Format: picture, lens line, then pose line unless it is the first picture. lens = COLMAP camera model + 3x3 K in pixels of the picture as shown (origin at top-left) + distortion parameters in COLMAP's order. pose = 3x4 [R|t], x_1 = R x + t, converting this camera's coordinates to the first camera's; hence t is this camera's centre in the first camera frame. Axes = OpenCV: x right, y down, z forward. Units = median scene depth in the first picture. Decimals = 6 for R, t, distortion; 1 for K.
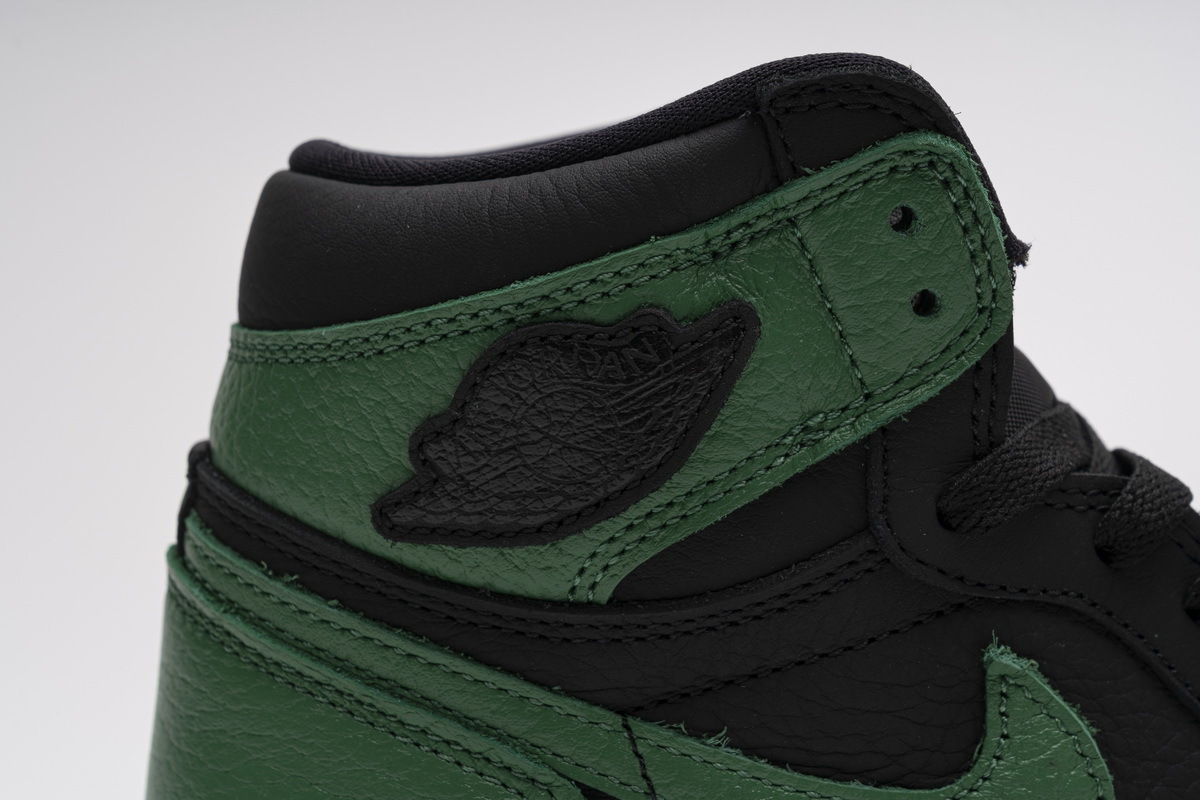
lens RADIAL K [[2366.2, 0, 600.0], [0, 2366.2, 400.0], [0, 0, 1]] dist [0.017444, -0.095068]
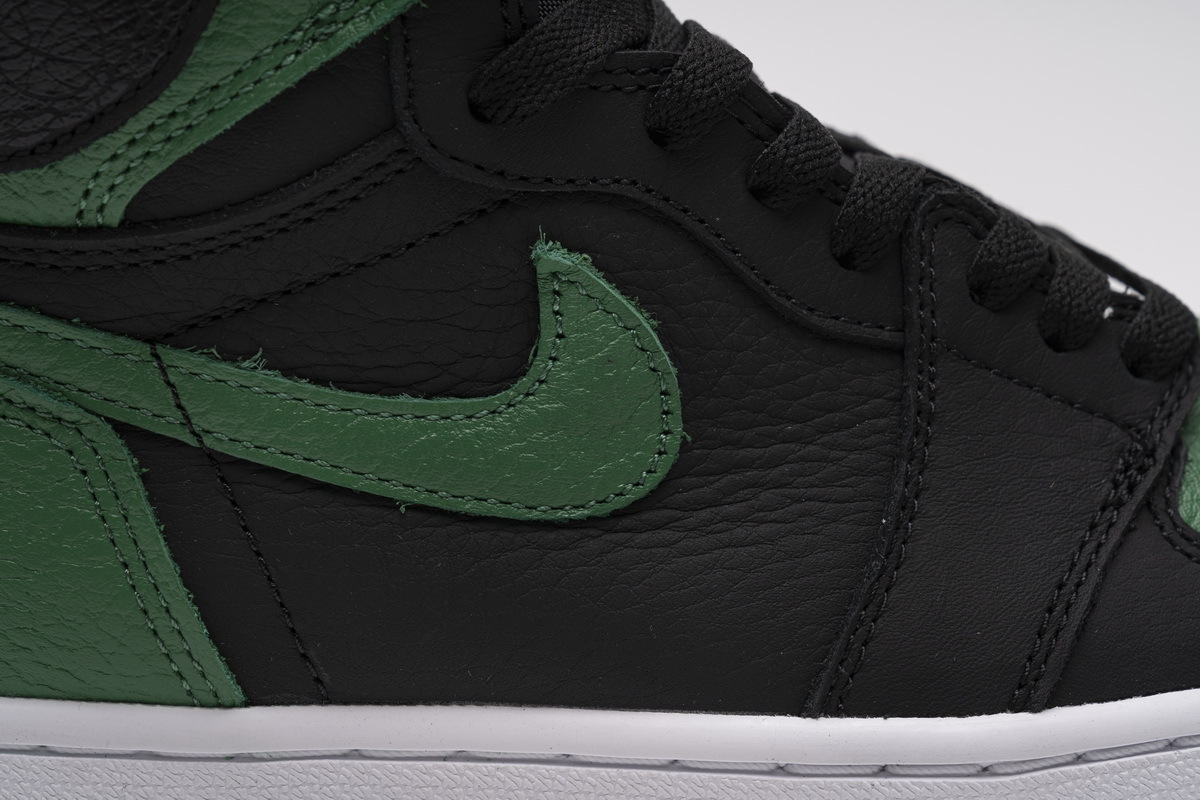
lens RADIAL K [[2366.2, 0, 600.0], [0, 2366.2, 400.0], [0, 0, 1]] dist [0.017444, -0.095068]
pose [[0.994753, -0.074620, 0.069986, 0.119691], [0.061526, 0.982912, 0.173488, 0.003610], [-0.081736, -0.168272, 0.982346, 0.062445]]
